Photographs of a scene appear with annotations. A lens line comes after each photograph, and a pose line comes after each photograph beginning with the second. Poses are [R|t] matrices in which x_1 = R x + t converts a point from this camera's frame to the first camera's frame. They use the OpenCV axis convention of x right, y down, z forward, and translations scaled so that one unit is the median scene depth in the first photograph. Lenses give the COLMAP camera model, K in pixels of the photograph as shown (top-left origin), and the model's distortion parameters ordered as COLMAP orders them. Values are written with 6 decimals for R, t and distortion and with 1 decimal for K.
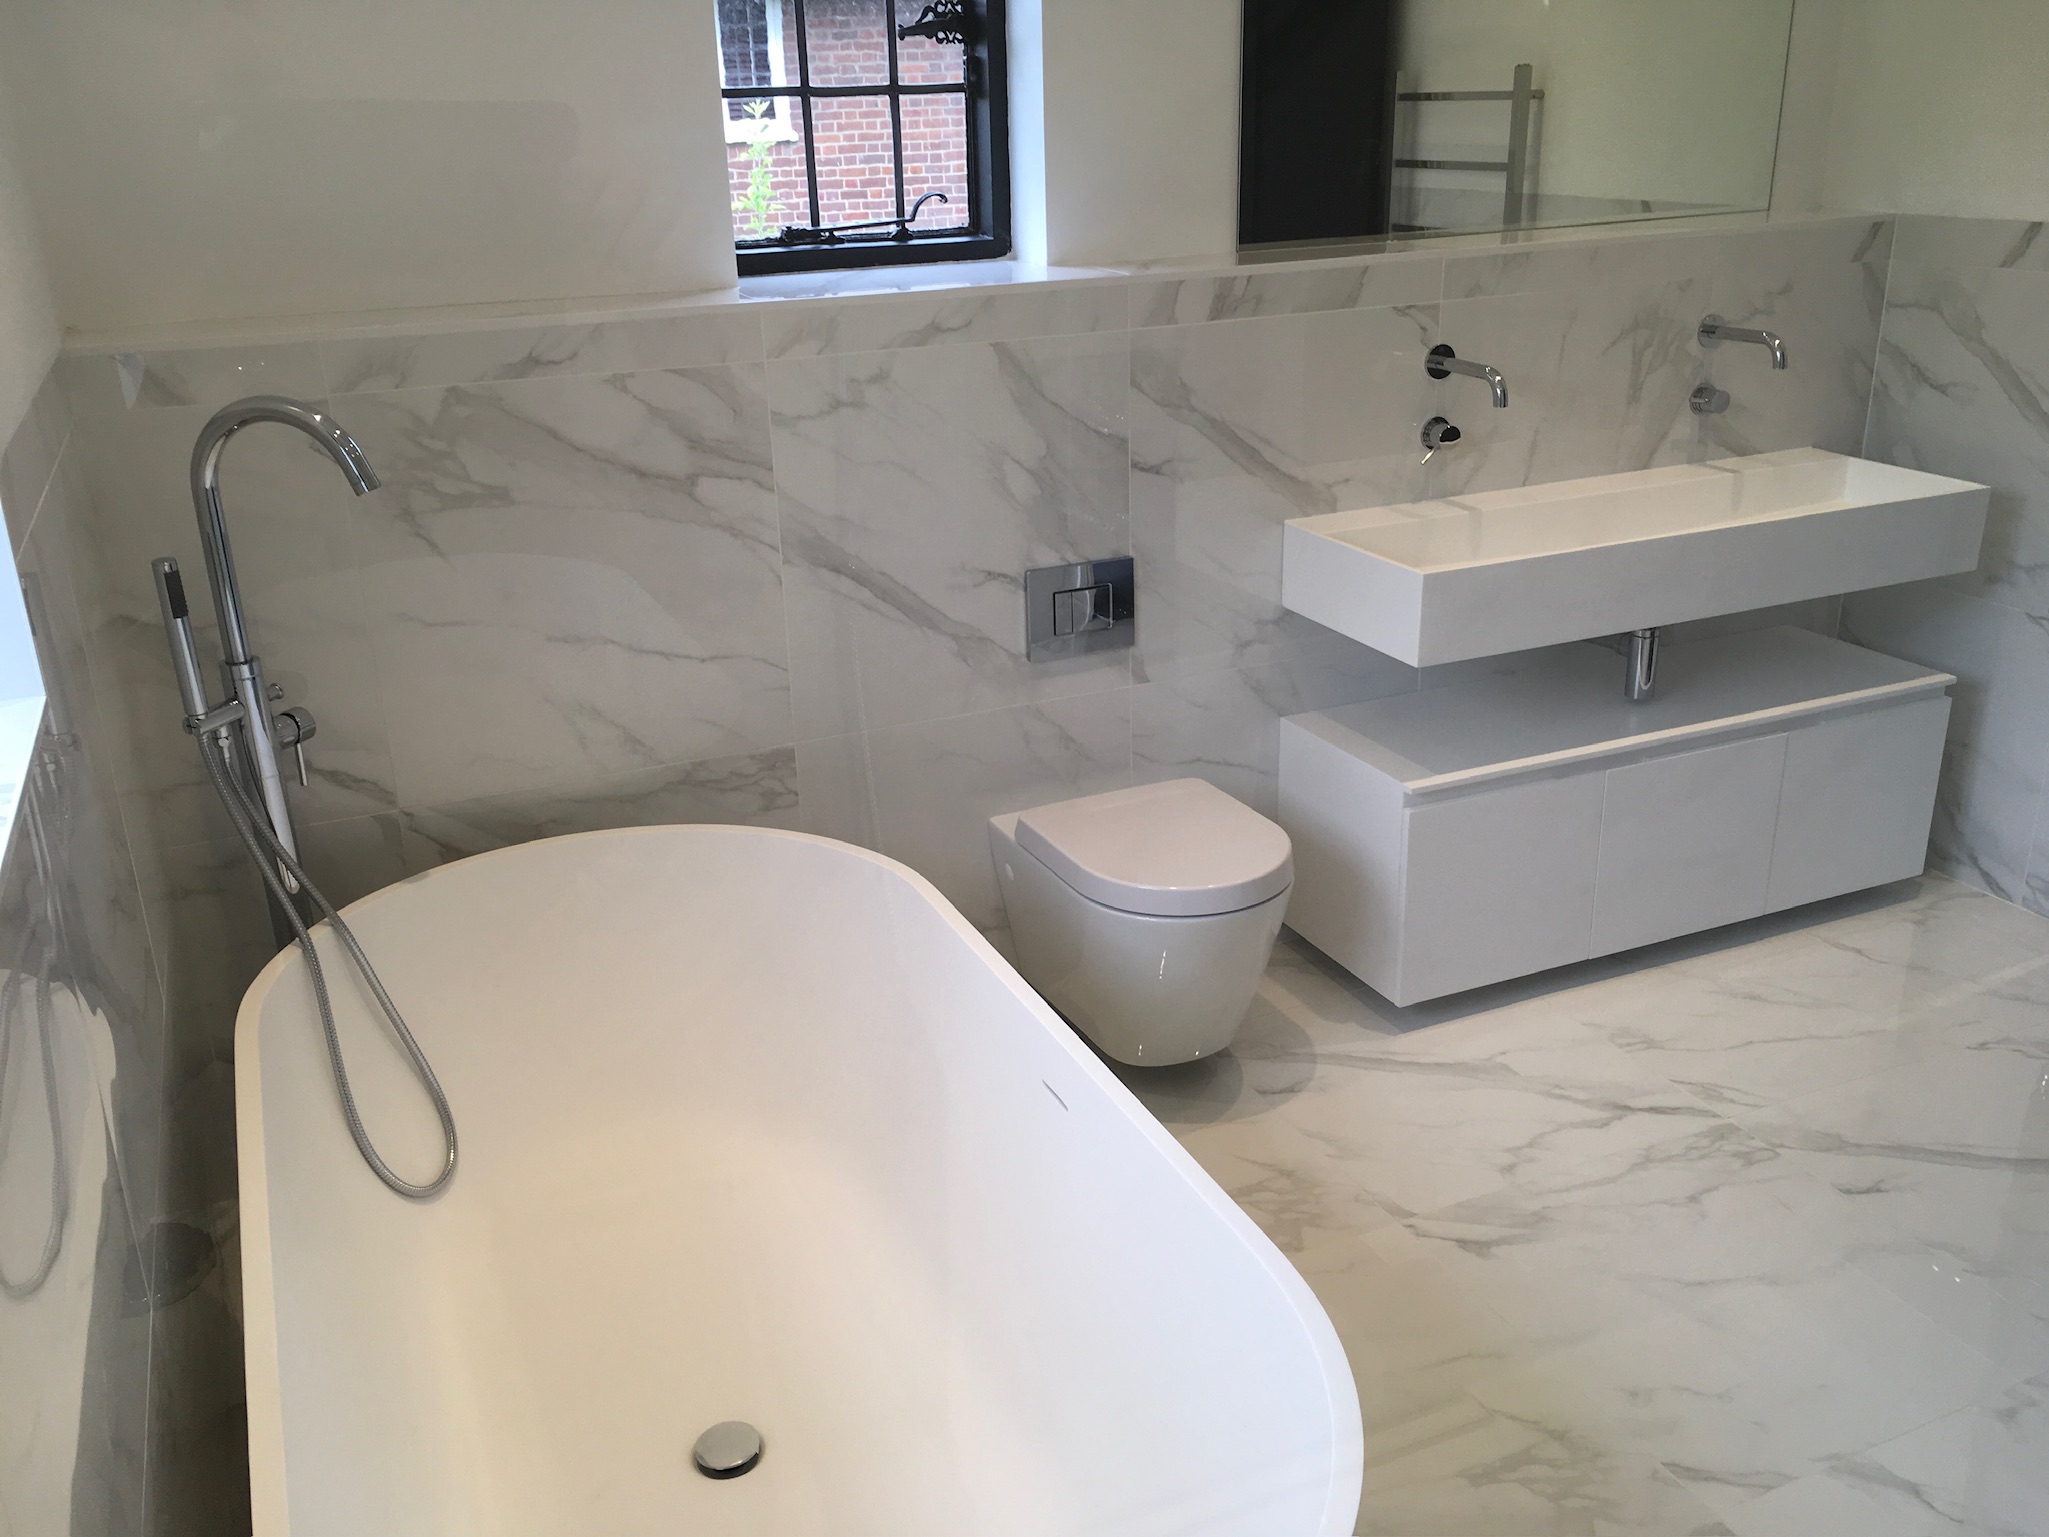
lens RADIAL K [[1743.5, 0, 1016.5], [0, 1743.5, 762.5], [0, 0, 1]] dist [0.081004, -0.104051]
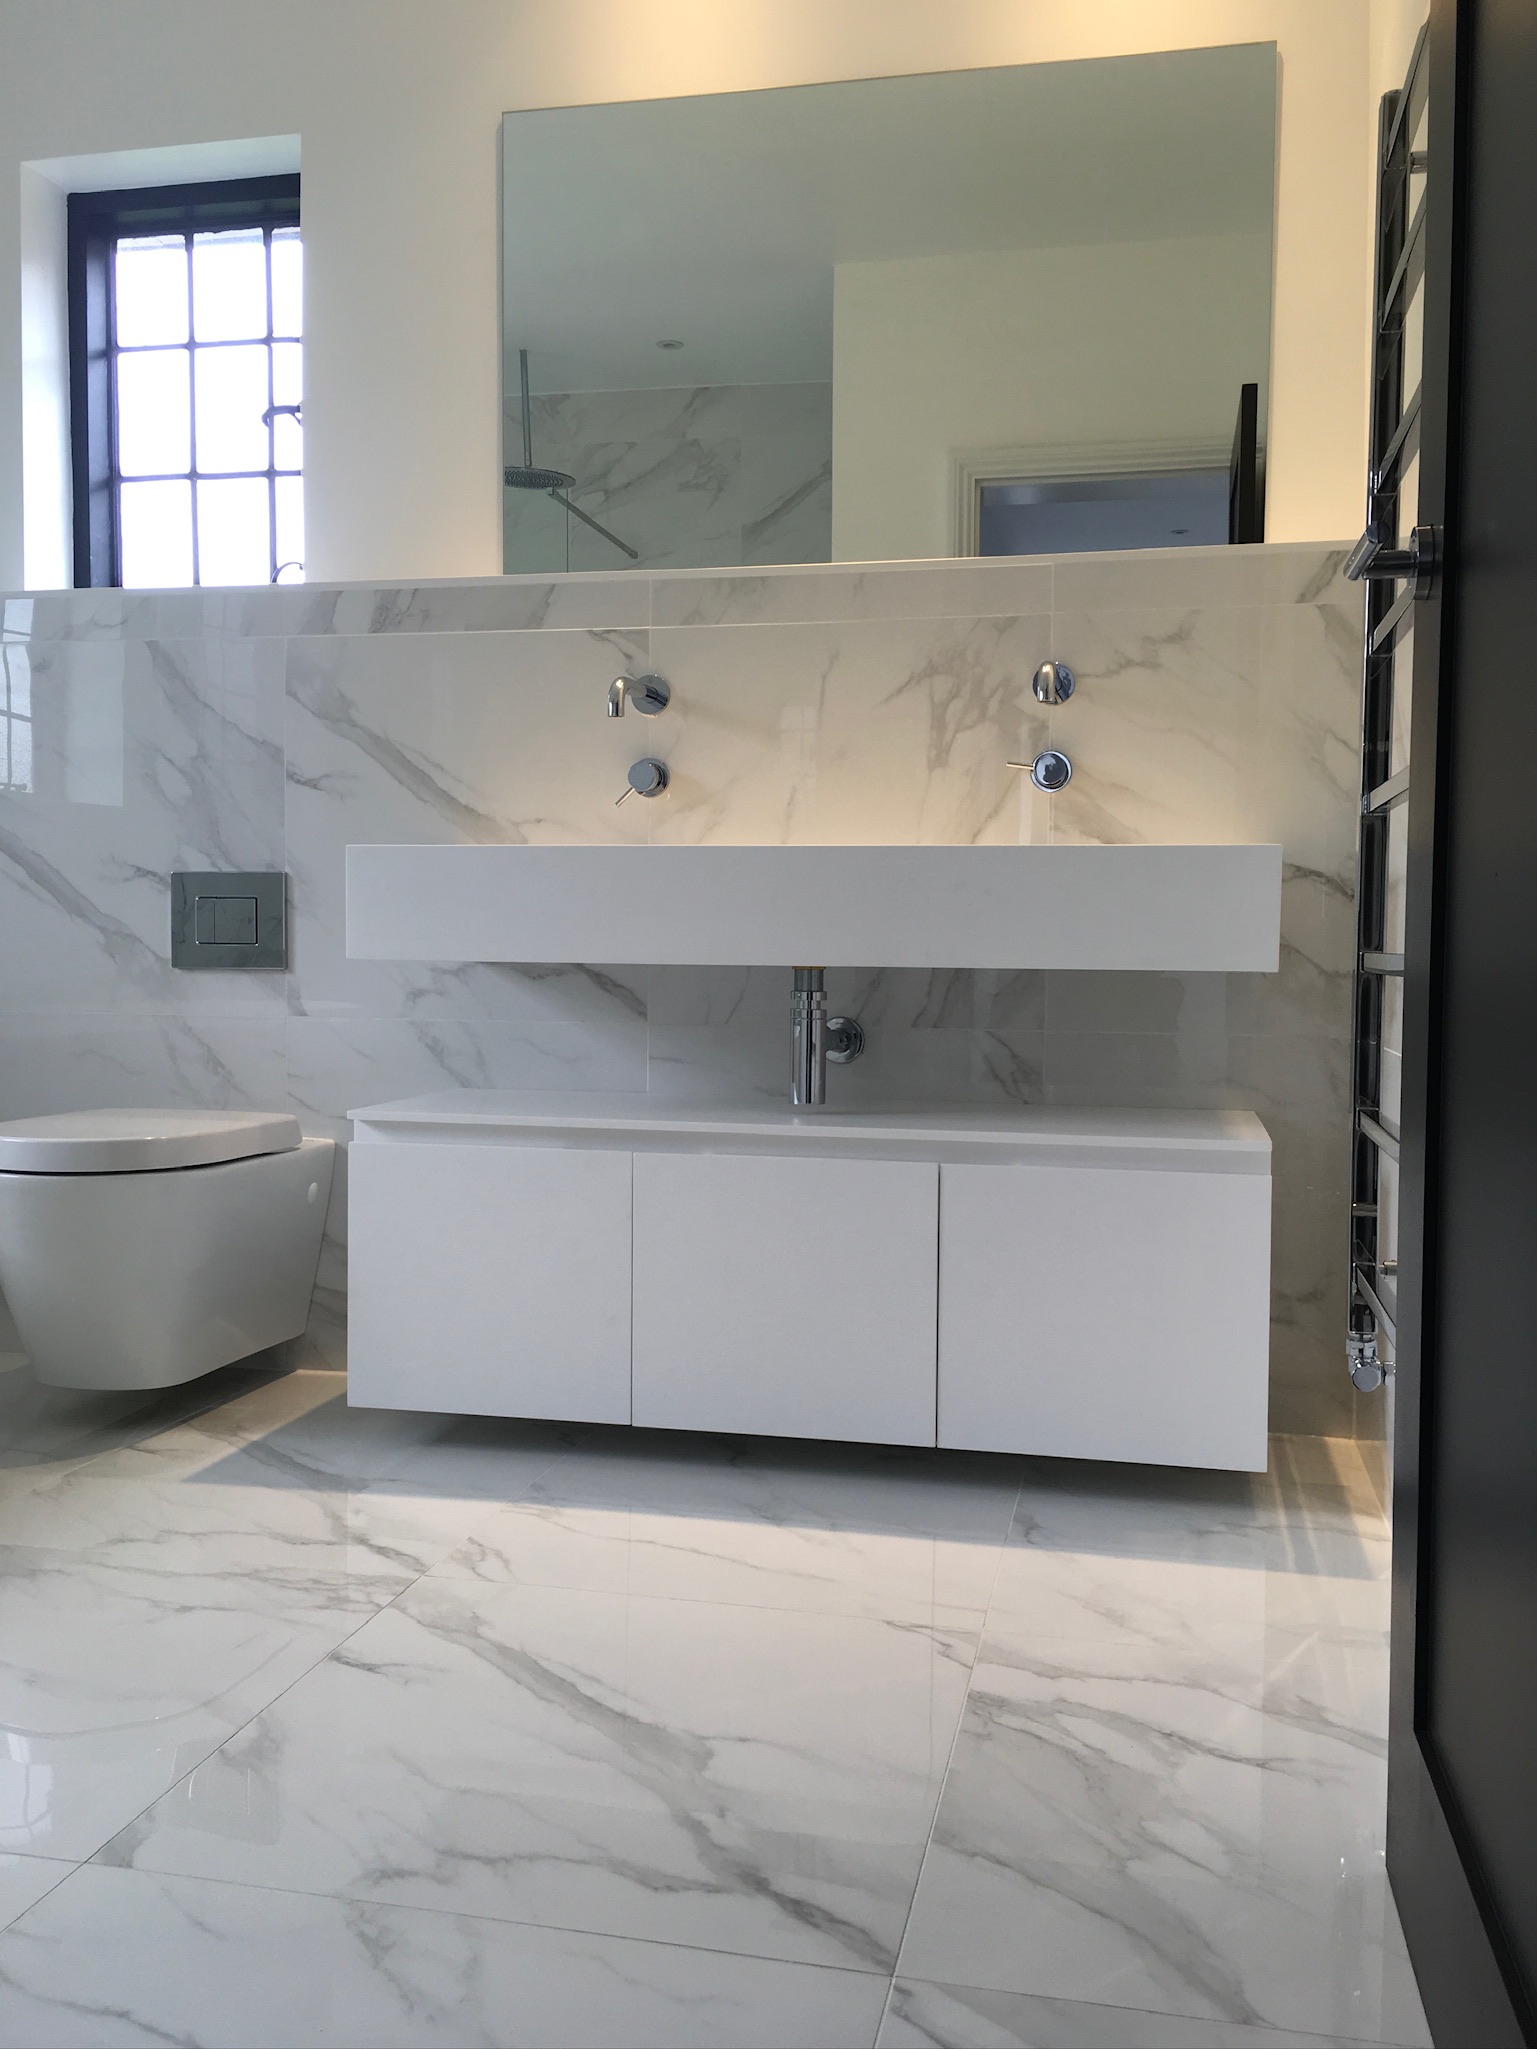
lens RADIAL K [[1743.5, 0, 768.5], [0, 1743.5, 1024.5], [0, 0, 1]] dist [0.081004, -0.104051]
pose [[0.806383, 0.065016, -0.587809, 0.872688], [-0.240526, 0.944075, -0.225542, 0.115348], [0.540272, 0.323257, 0.776924, 0.445672]]
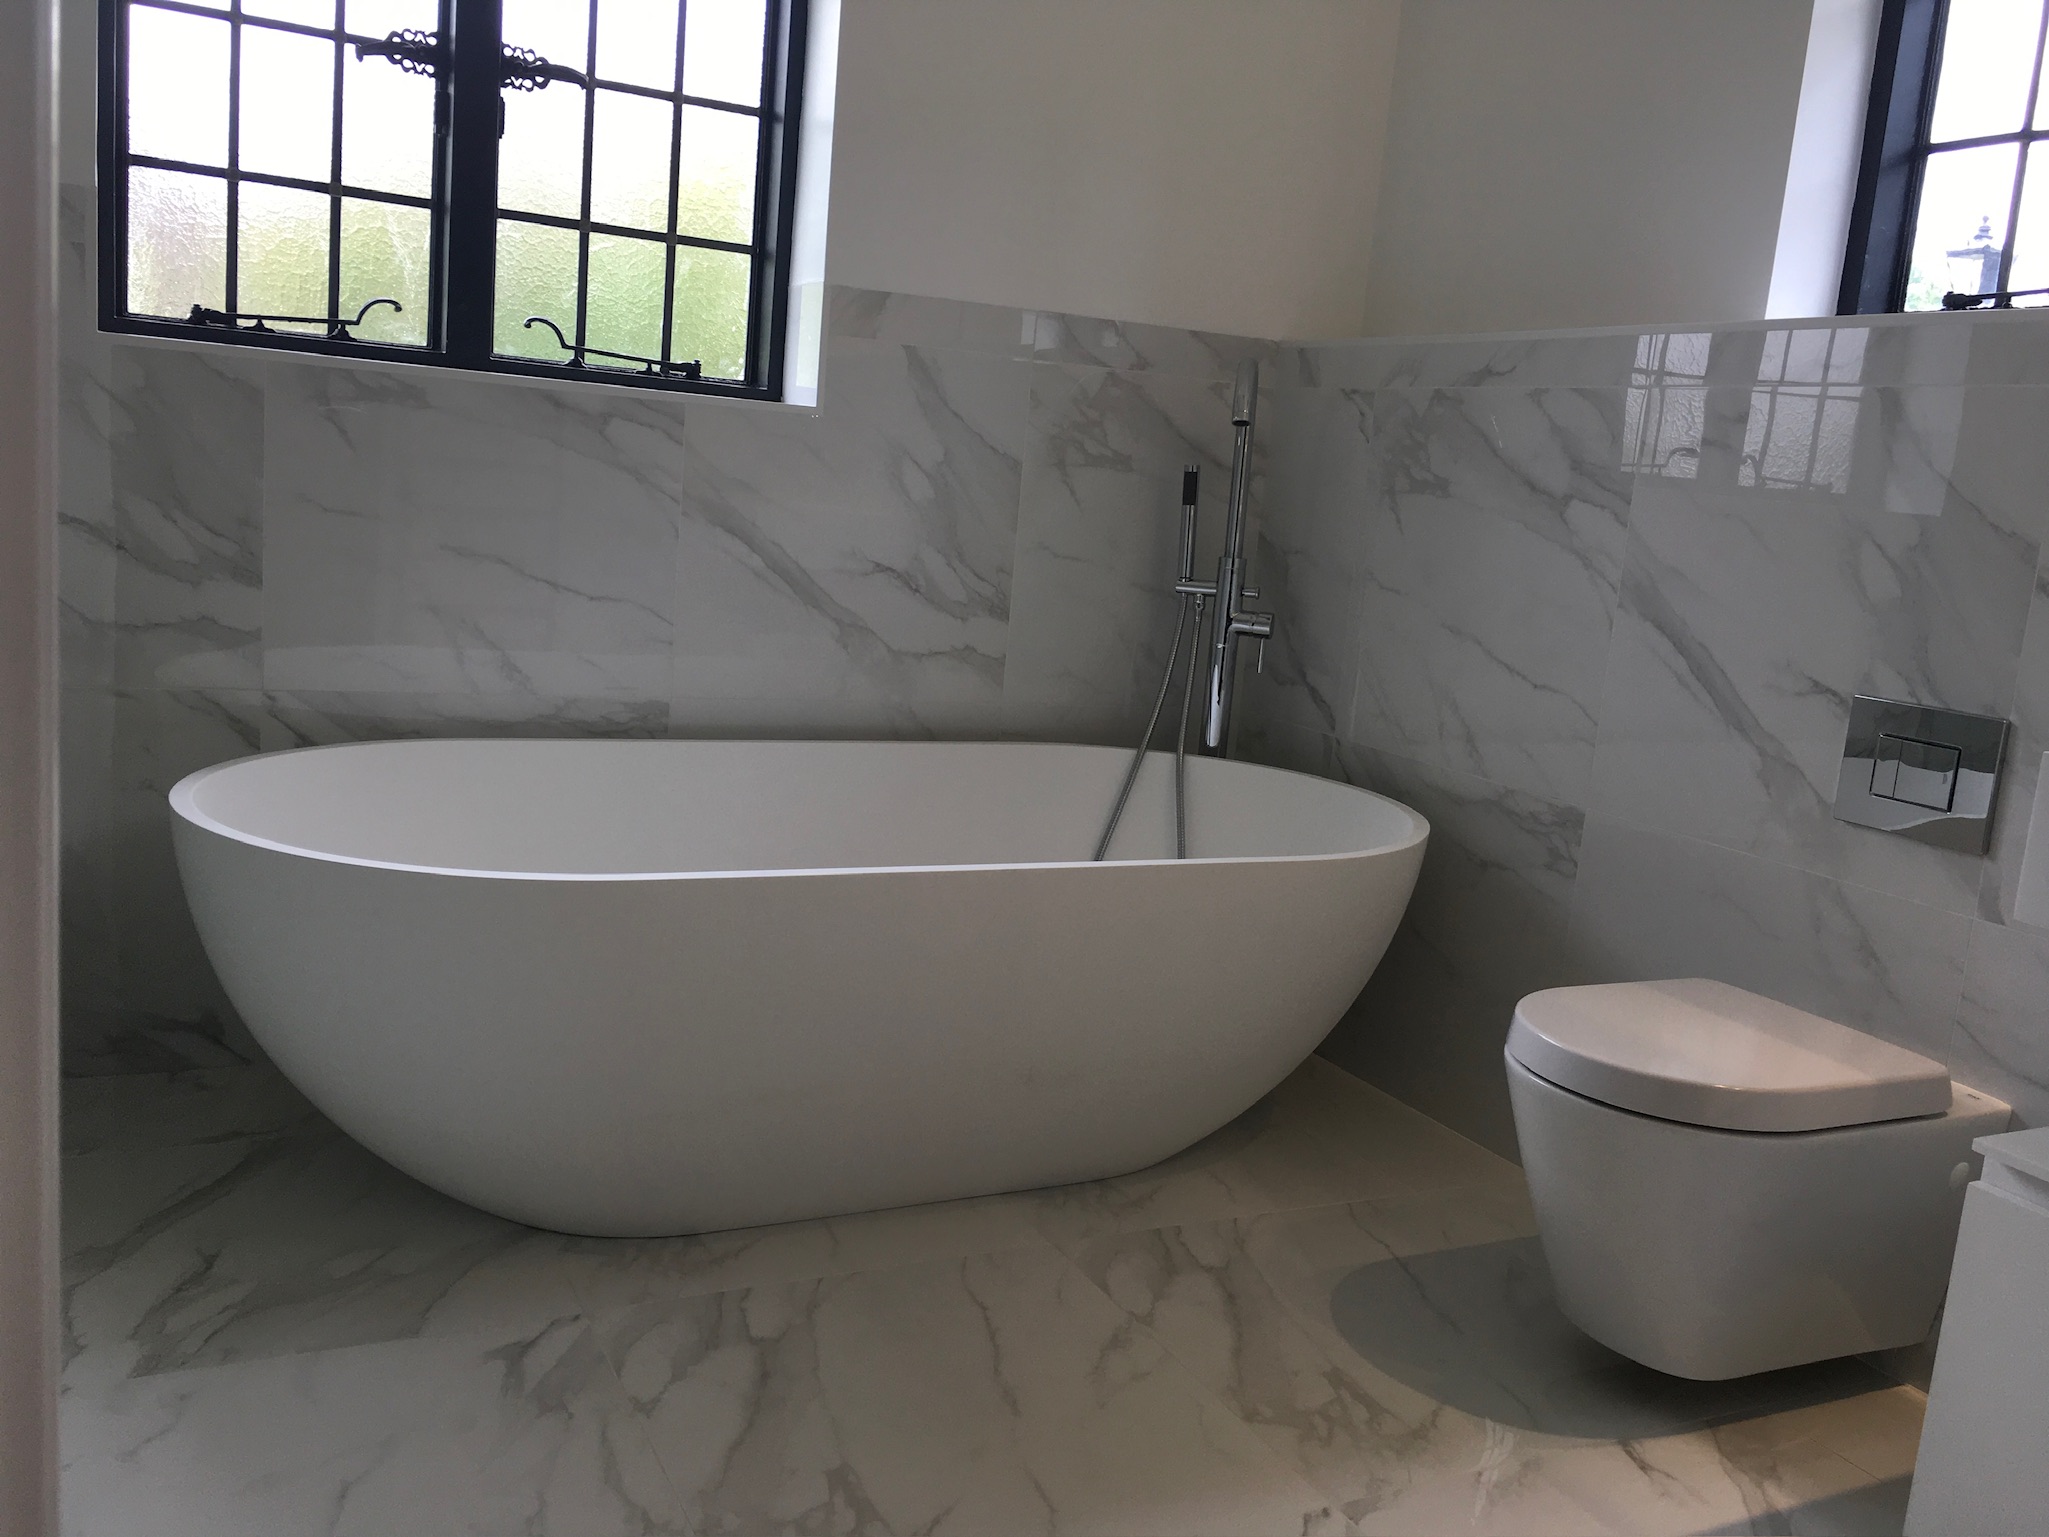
lens RADIAL K [[1743.5, 0, 1016.5], [0, 1743.5, 762.5], [0, 0, 1]] dist [0.081004, -0.104051]
pose [[0.047309, 0.201471, -0.978351, 0.740758], [-0.431123, 0.887641, 0.161944, -0.051692], [0.901052, 0.414128, 0.128852, 0.598295]]
